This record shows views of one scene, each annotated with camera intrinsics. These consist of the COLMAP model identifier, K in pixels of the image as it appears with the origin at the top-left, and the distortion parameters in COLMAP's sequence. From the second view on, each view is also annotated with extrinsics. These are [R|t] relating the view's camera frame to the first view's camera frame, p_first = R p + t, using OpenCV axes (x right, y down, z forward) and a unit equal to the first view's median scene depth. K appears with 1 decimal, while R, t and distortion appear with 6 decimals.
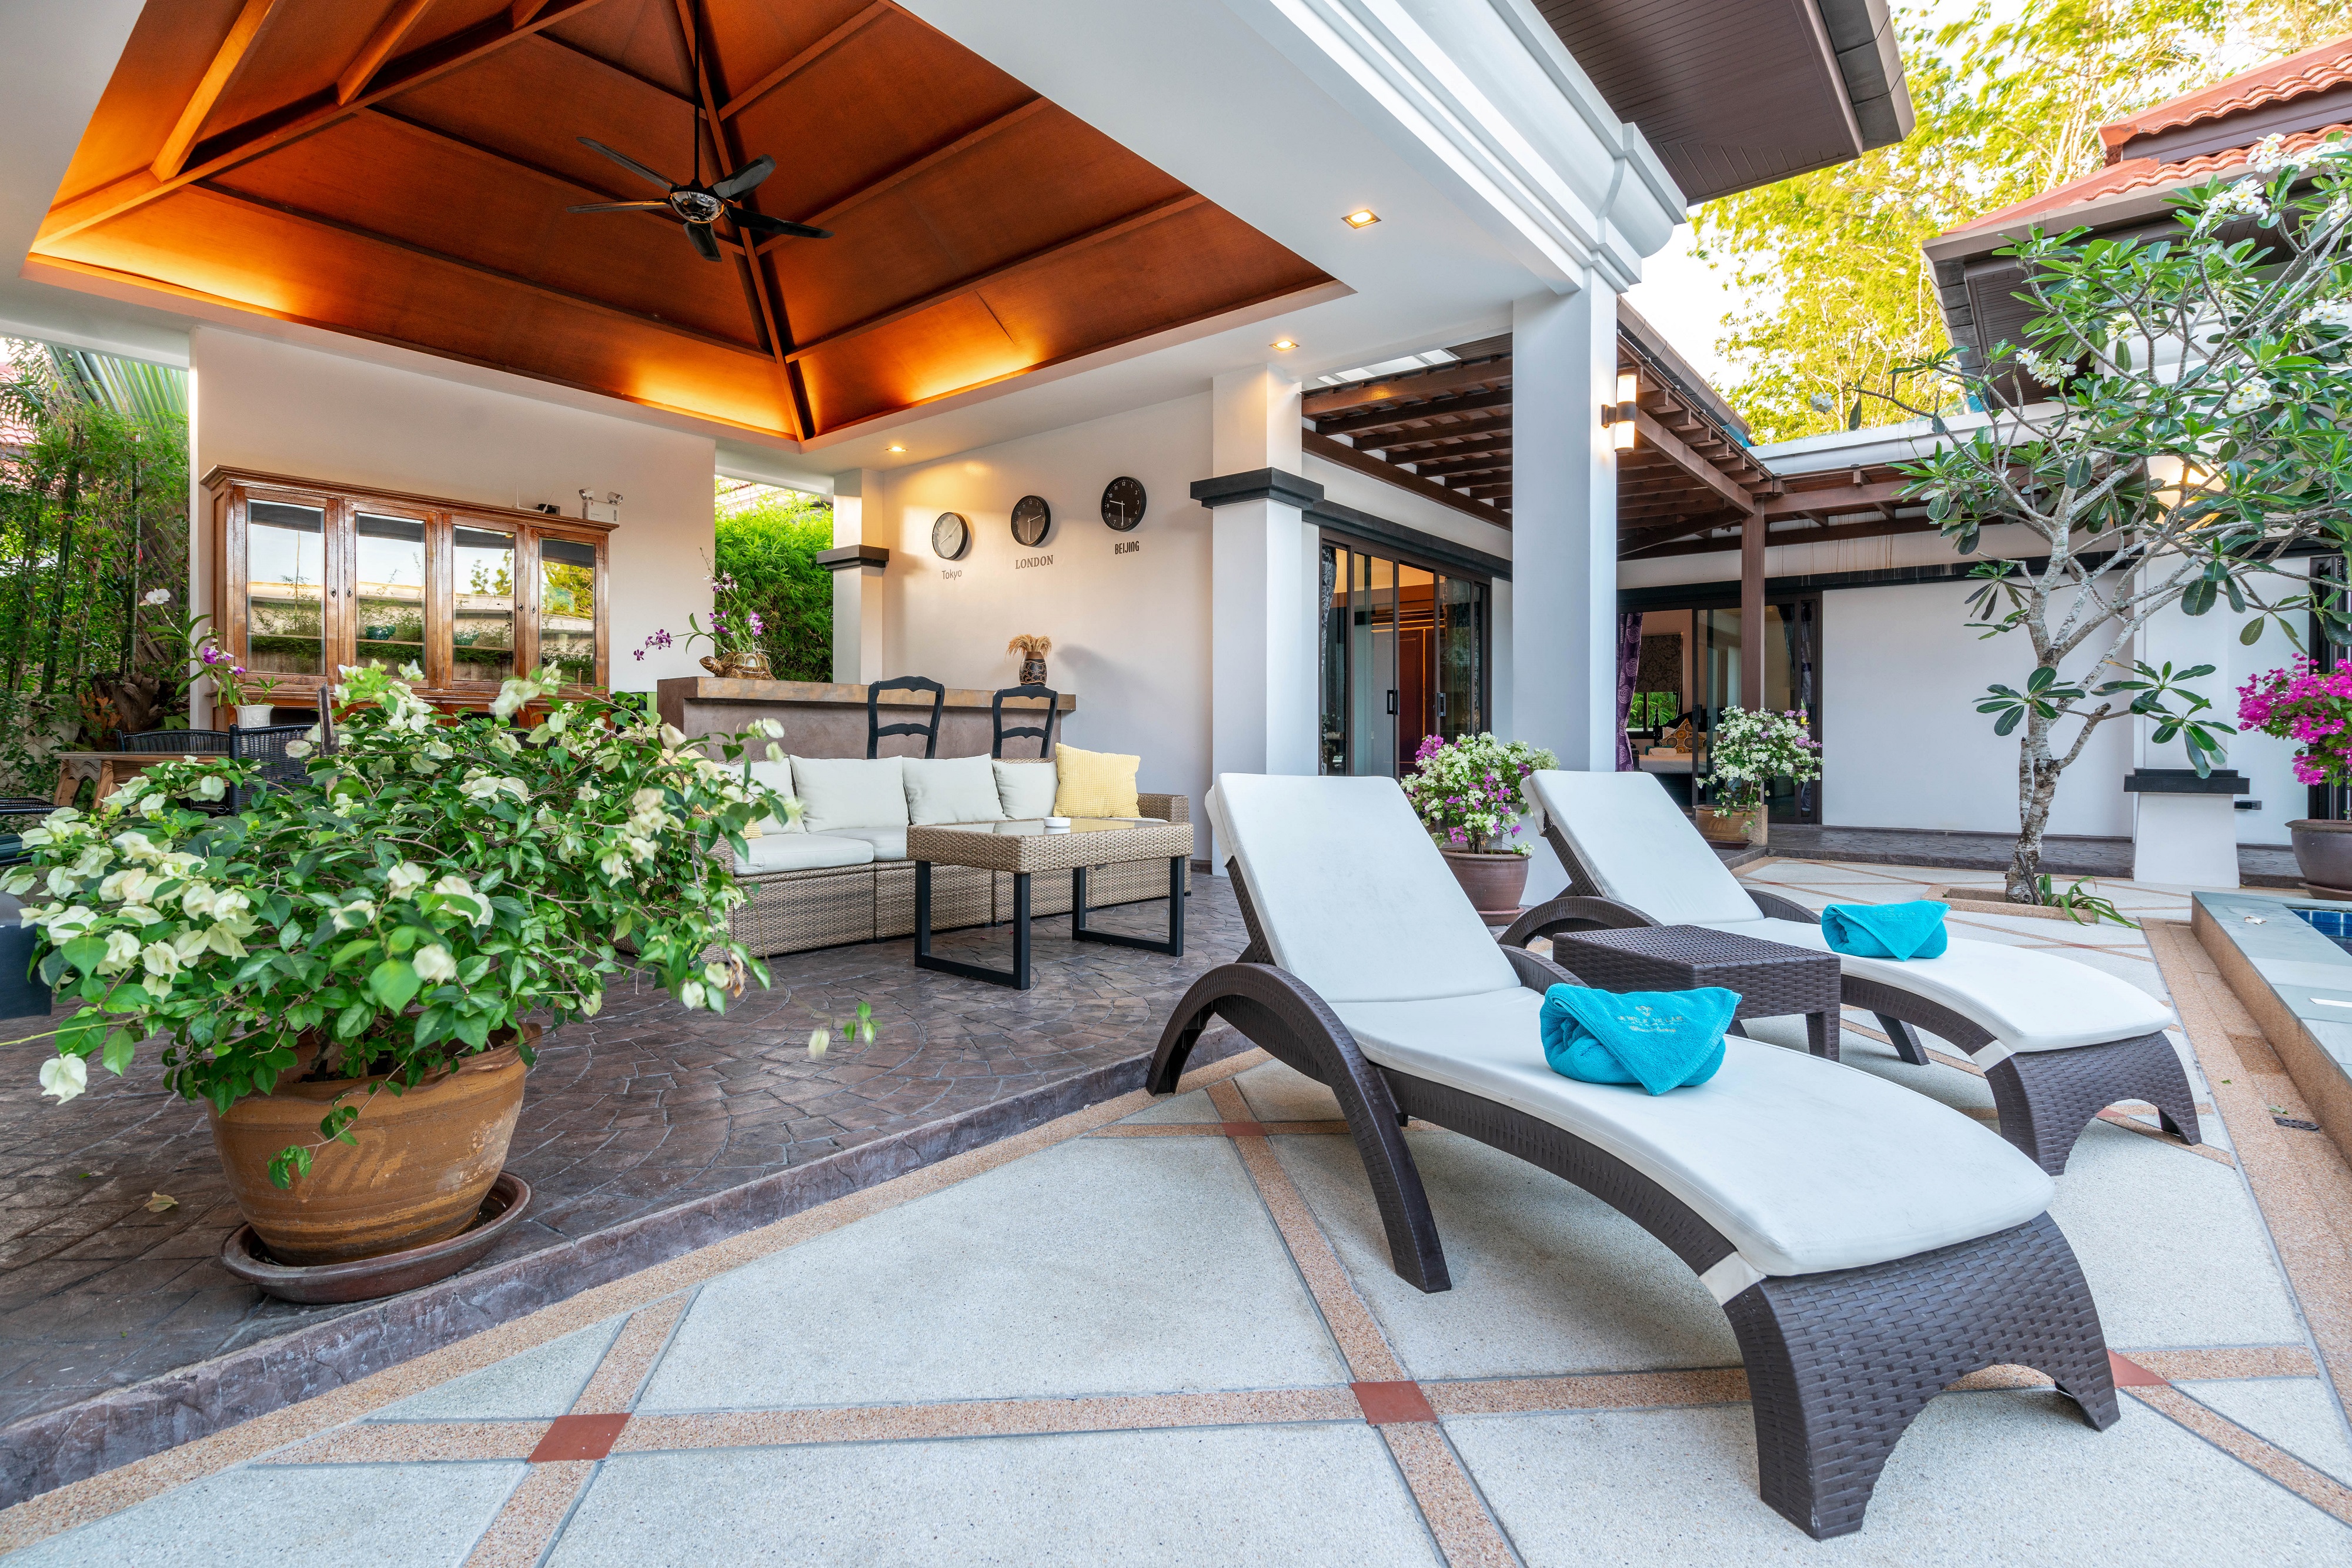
lens RADIAL K [[1097.5, 0, 1133.7], [0, 1097.5, 748.6], [0, 0, 1]] dist [0.000248, 0.000422]
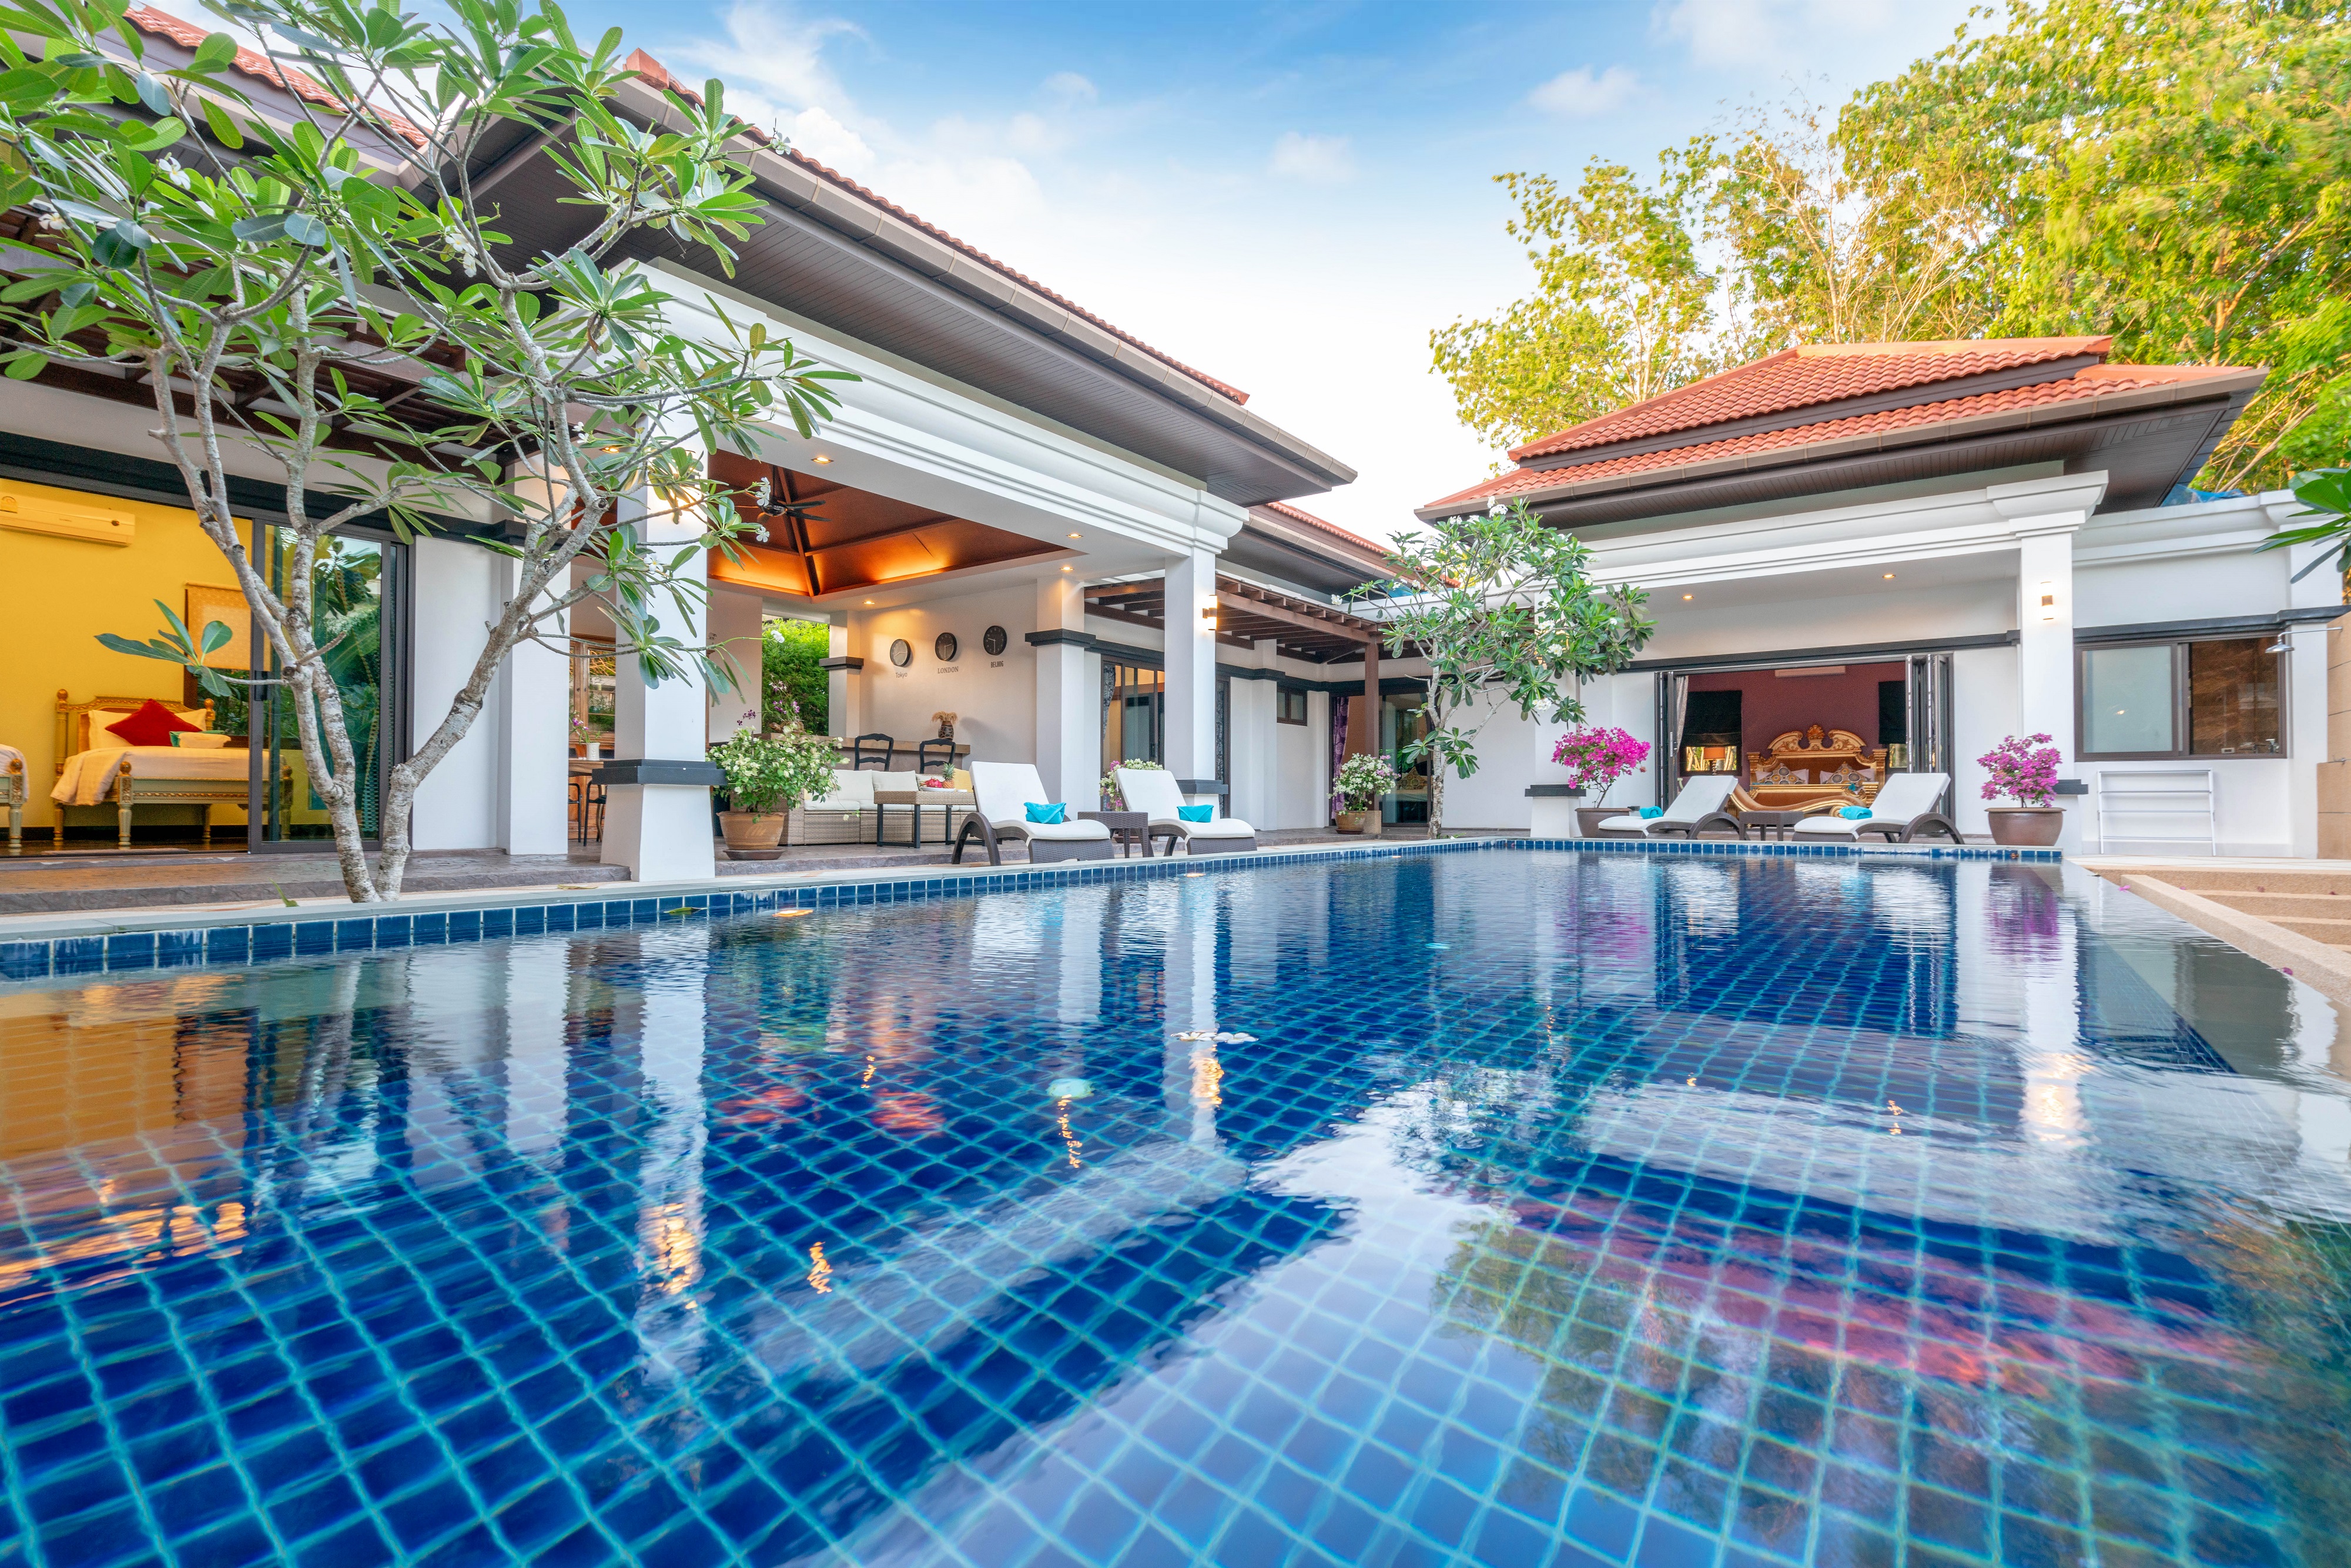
lens RADIAL K [[1072.4, 0, 1175.5], [0, 1072.4, 784.0], [0, 0, 1]] dist [-0.000052, 0.000860]
pose [[0.997667, -0.000699, 0.068268, 0.181905], [0.002406, 0.999686, -0.024926, 0.066237], [-0.068229, 0.025032, 0.997356, -0.860347]]
